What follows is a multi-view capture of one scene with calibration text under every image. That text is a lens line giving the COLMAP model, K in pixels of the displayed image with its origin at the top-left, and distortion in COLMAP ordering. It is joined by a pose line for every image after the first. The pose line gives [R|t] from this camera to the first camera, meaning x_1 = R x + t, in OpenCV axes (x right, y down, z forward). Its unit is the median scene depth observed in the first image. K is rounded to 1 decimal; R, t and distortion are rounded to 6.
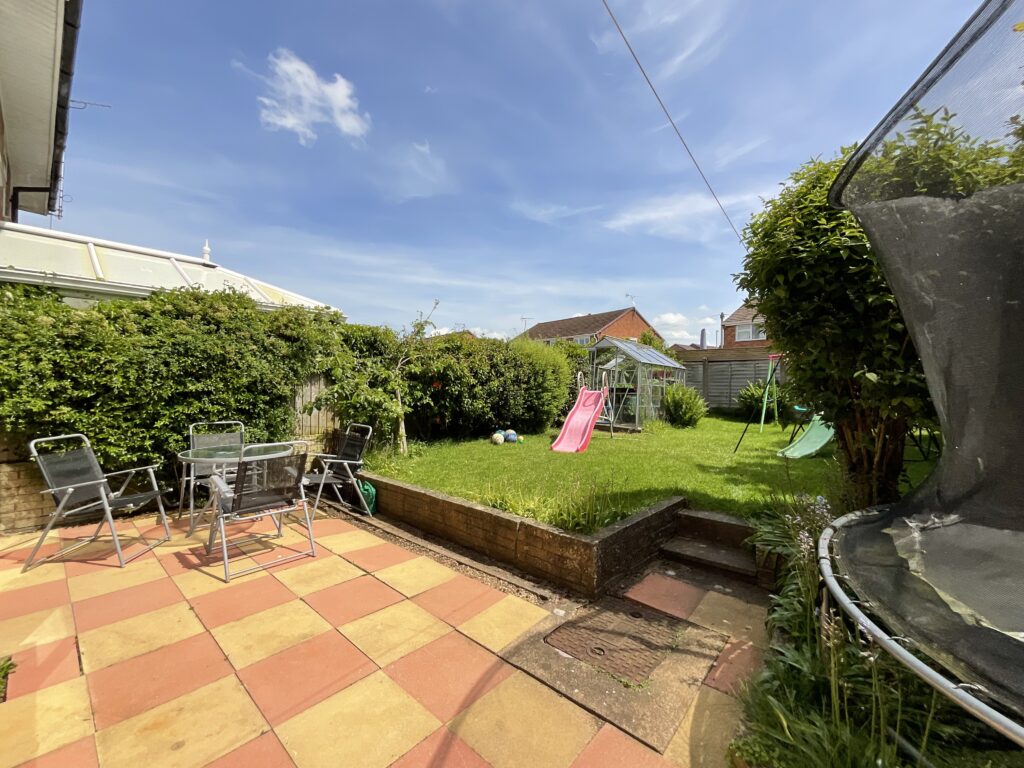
lens RADIAL K [[417.5, 0, 509.2], [0, 417.5, 381.3], [0, 0, 1]] dist [-0.001381, 0.000344]
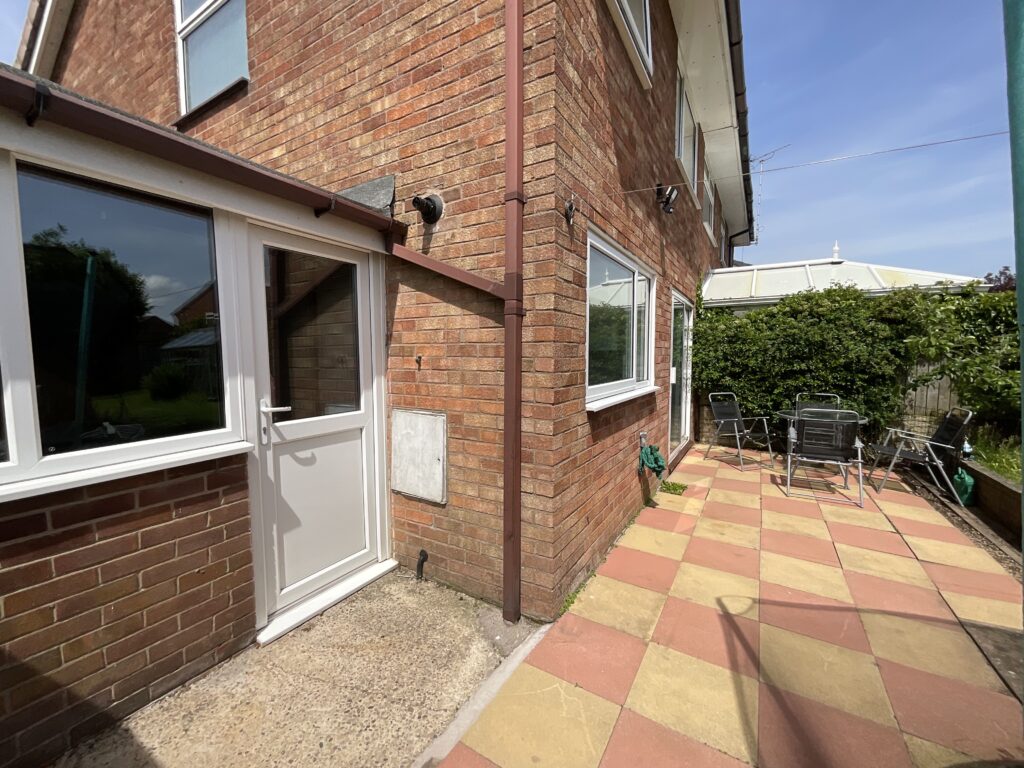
lens RADIAL K [[417.5, 0, 512.3], [0, 417.5, 385.3], [0, 0, 1]] dist [-0.001381, 0.000344]
pose [[0.181607, 0.056670, -0.981737, 0.433361], [0.007448, 0.998230, 0.059000, -0.012272], [0.983343, -0.018027, 0.180863, -0.178048]]
